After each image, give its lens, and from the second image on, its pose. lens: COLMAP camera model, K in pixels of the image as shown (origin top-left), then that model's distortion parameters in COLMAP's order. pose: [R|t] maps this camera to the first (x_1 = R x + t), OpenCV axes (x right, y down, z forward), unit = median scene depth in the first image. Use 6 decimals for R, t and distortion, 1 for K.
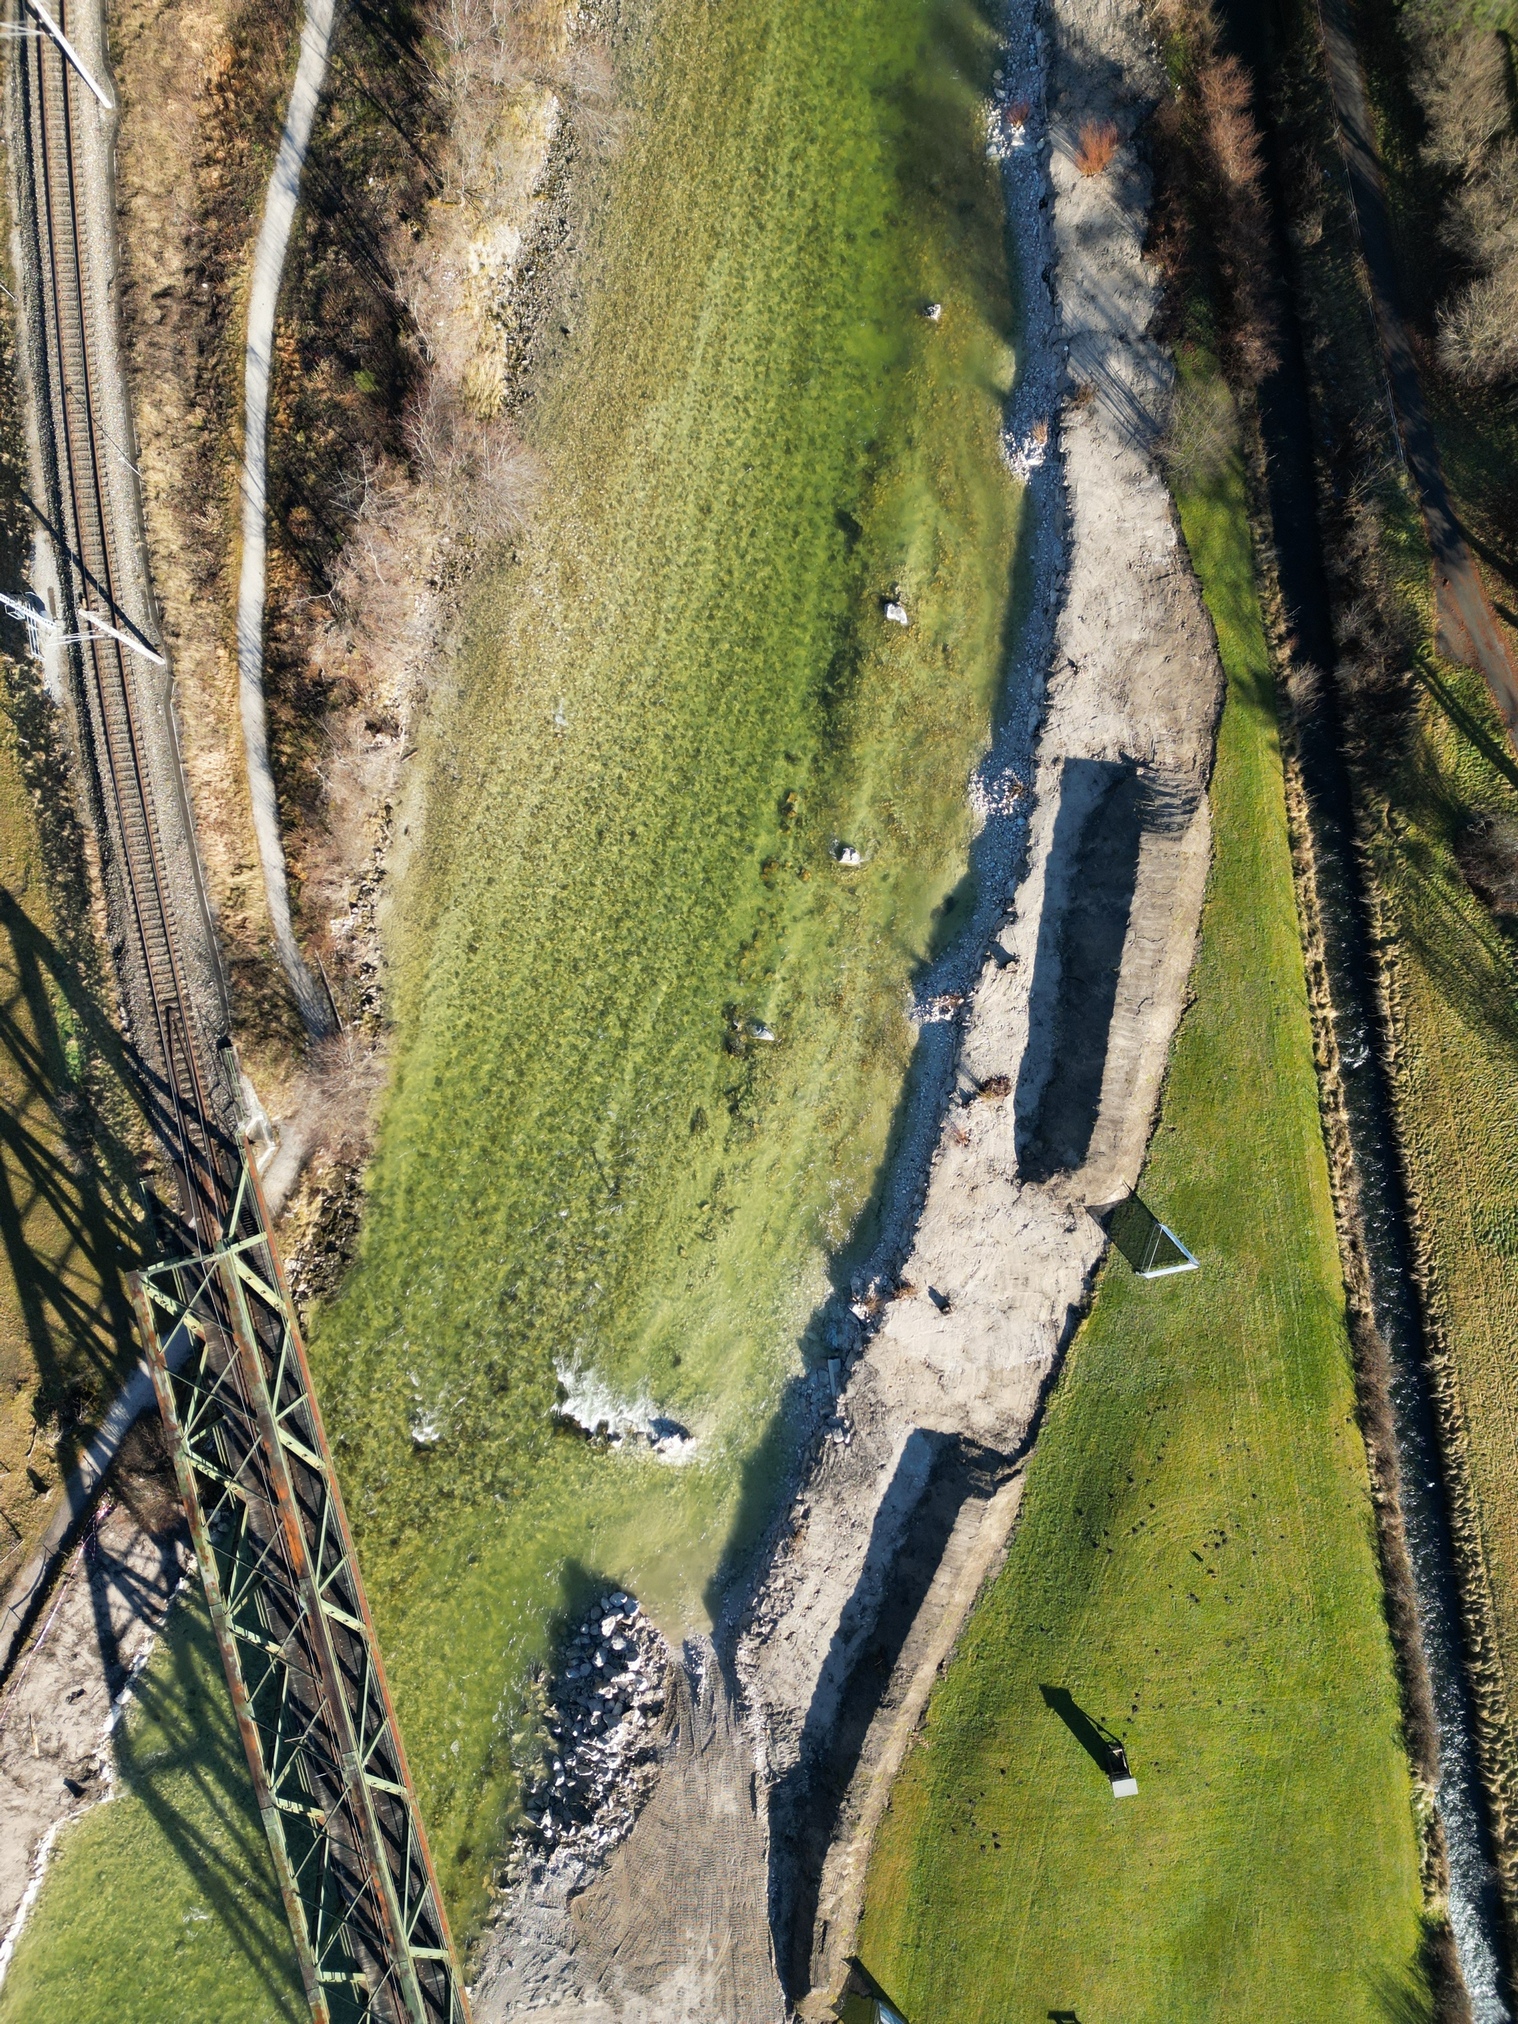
lens RADIAL K [[1414.7, 0, 764.4], [0, 1414.7, 971.7], [0, 0, 1]] dist [0.066811, -0.075484]
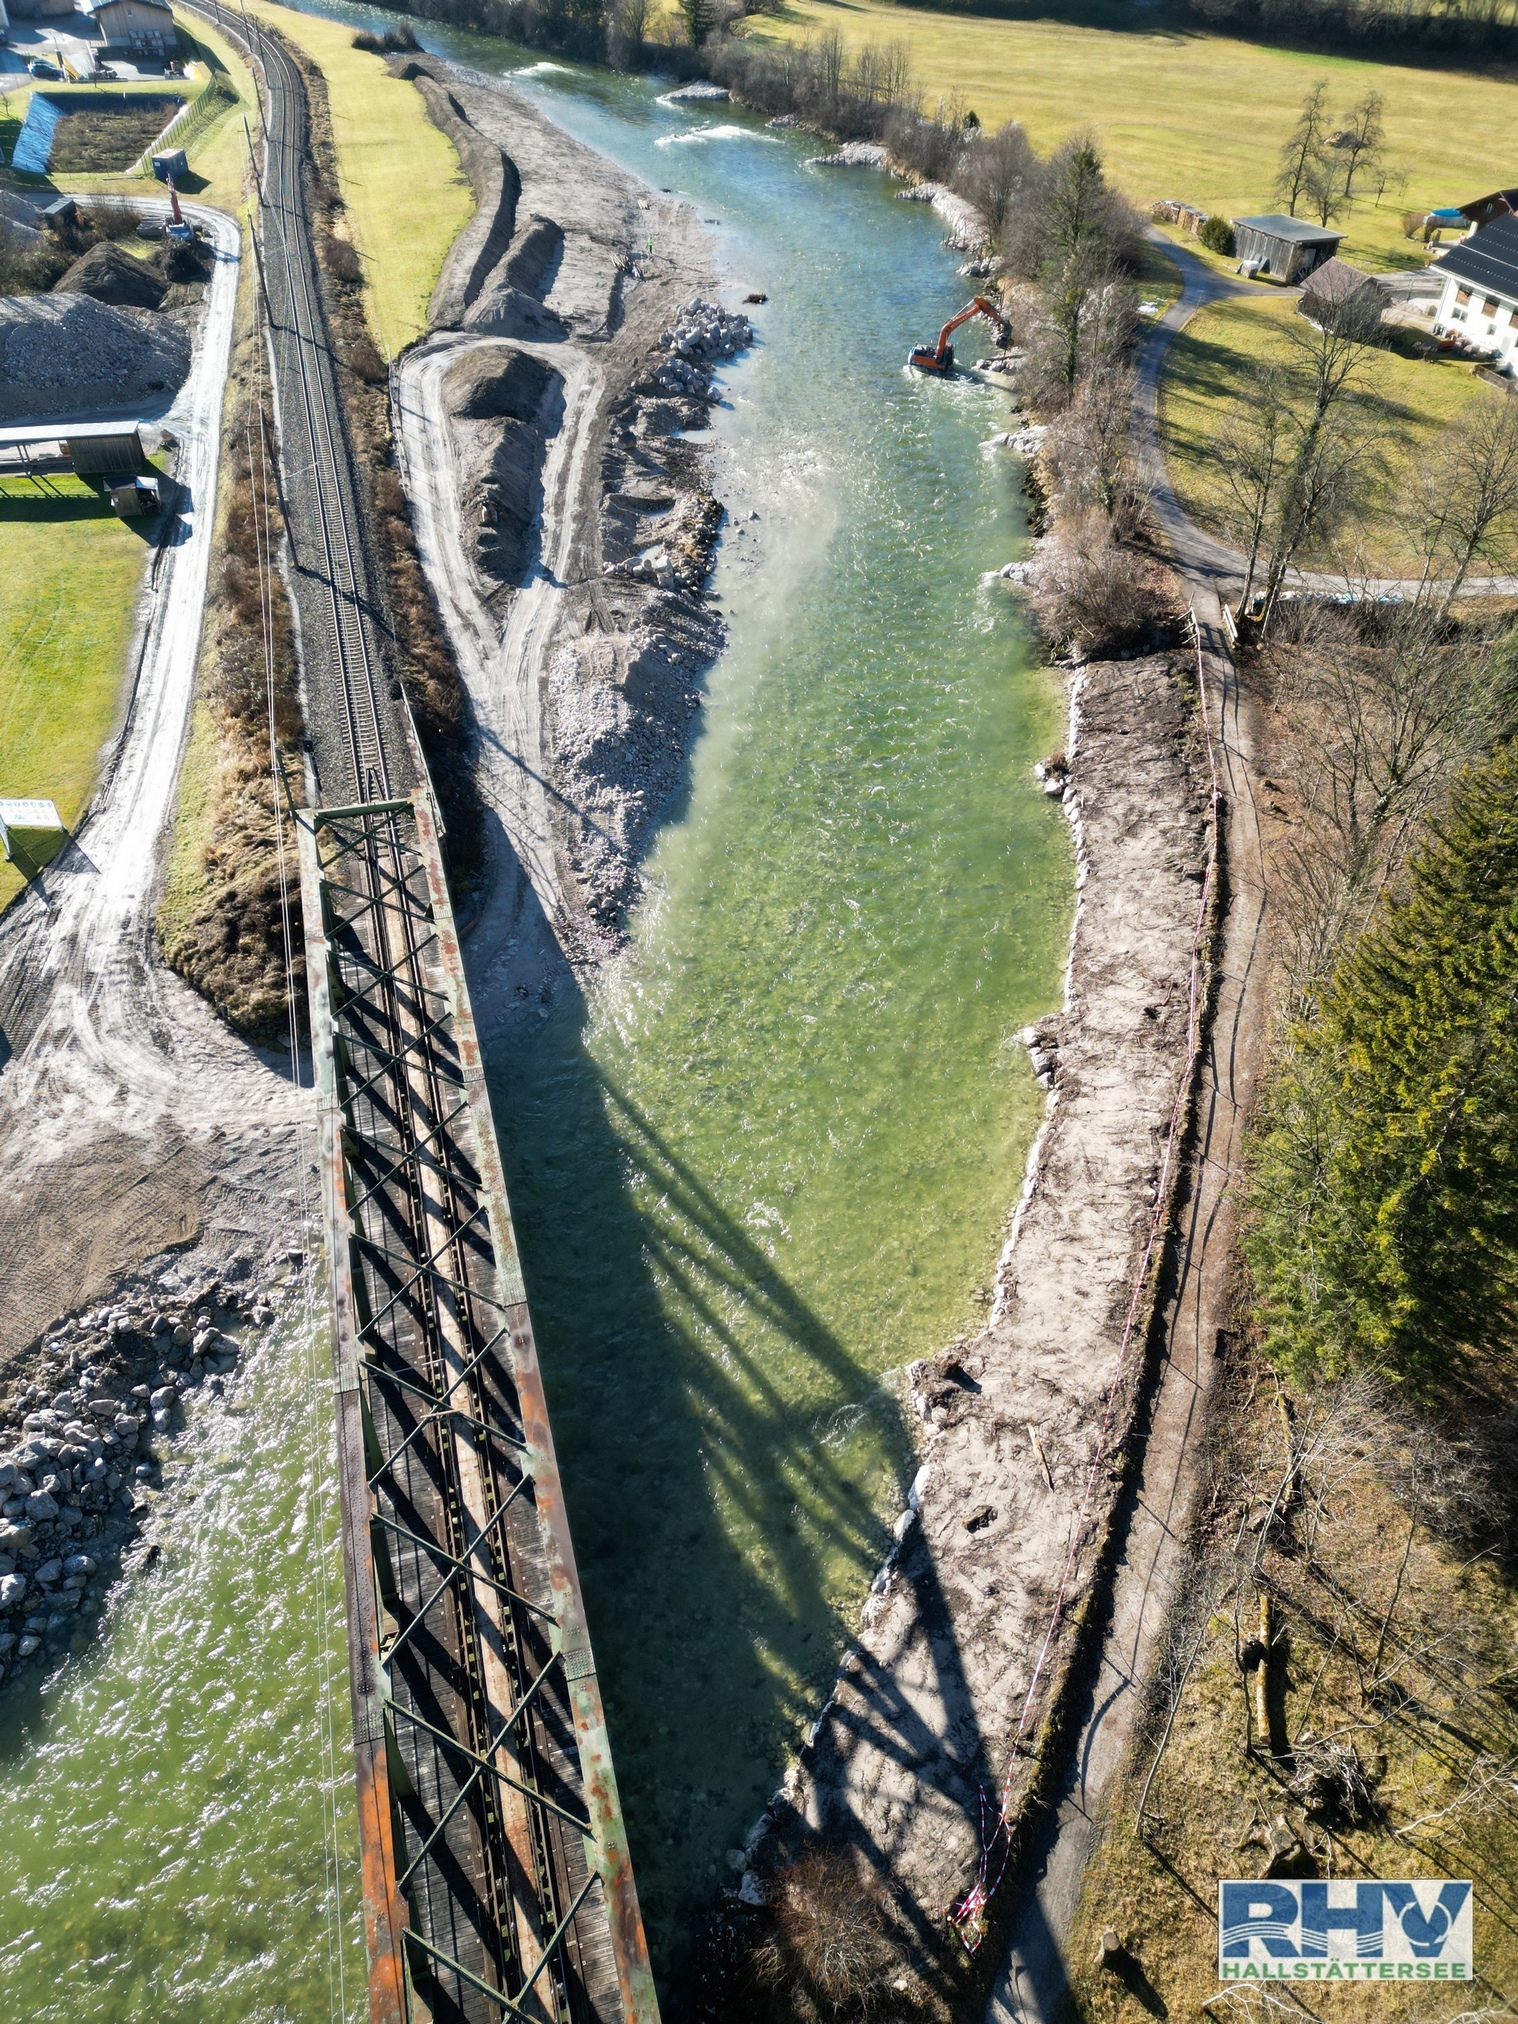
lens RADIAL K [[1414.7, 0, 764.4], [0, 1414.7, 971.7], [0, 0, 1]] dist [0.066811, -0.075484]
pose [[-0.999535, -0.011161, -0.028376, -0.376414], [-0.015518, -0.614872, 0.788475, 0.202230], [-0.026248, 0.788548, 0.614412, 0.496065]]
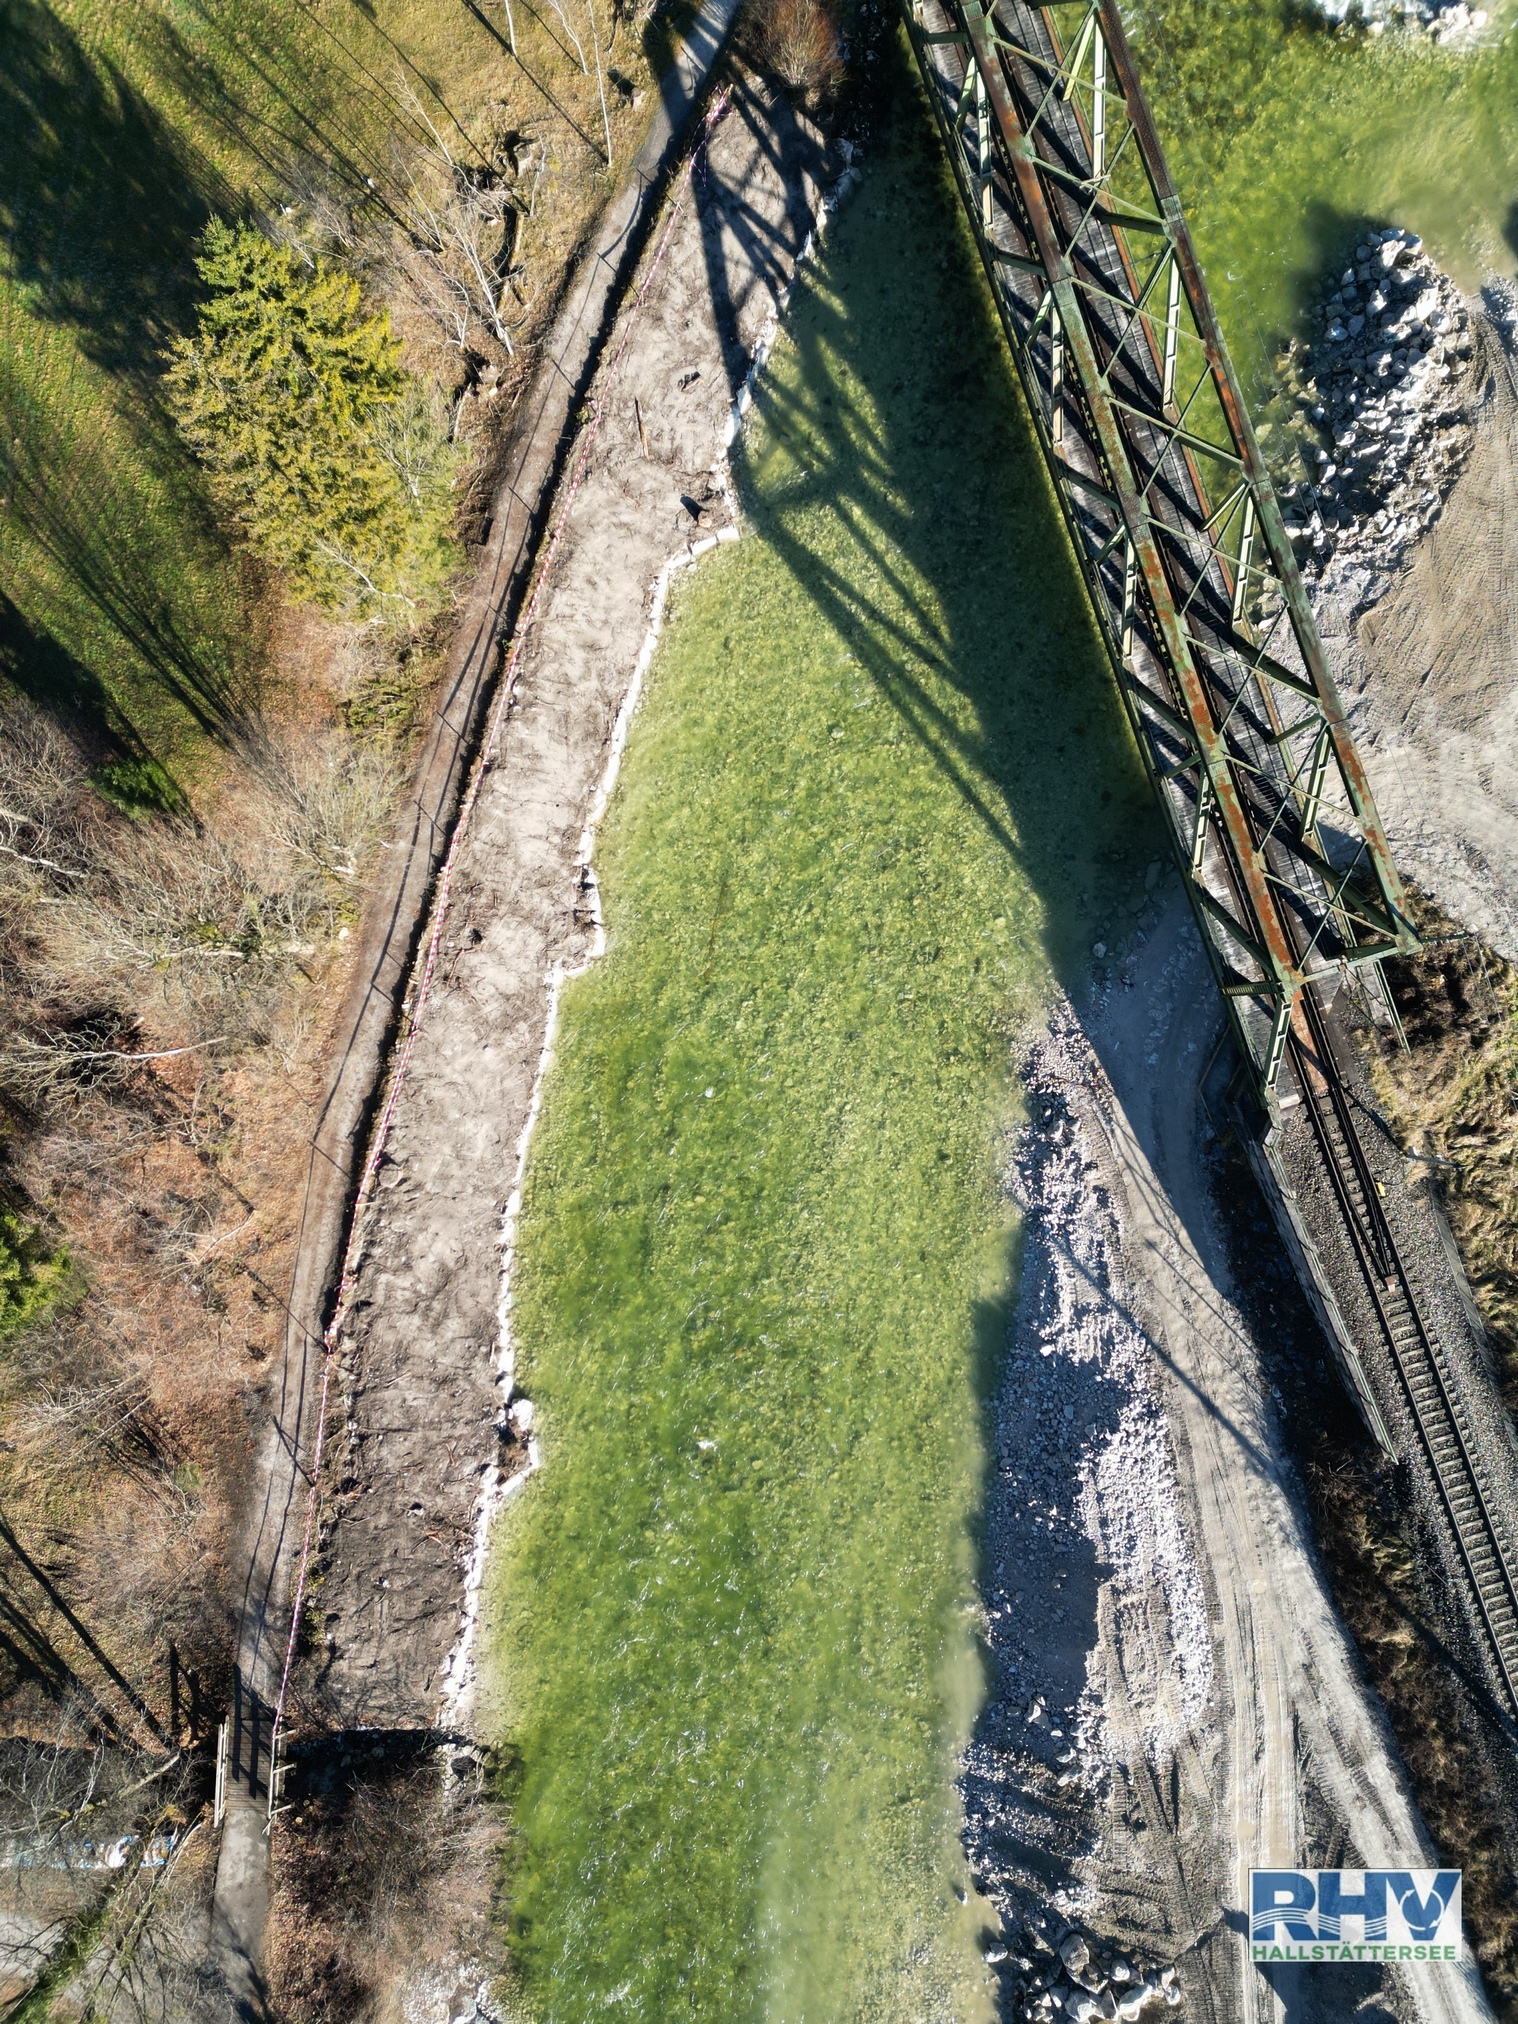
lens RADIAL K [[1414.7, 0, 764.4], [0, 1414.7, 971.7], [0, 0, 1]] dist [0.066811, -0.075484]
pose [[0.997686, -0.058074, -0.035348, -0.428893], [0.059375, 0.997552, 0.036943, 0.785066], [0.033116, -0.038956, 0.998692, 0.234895]]
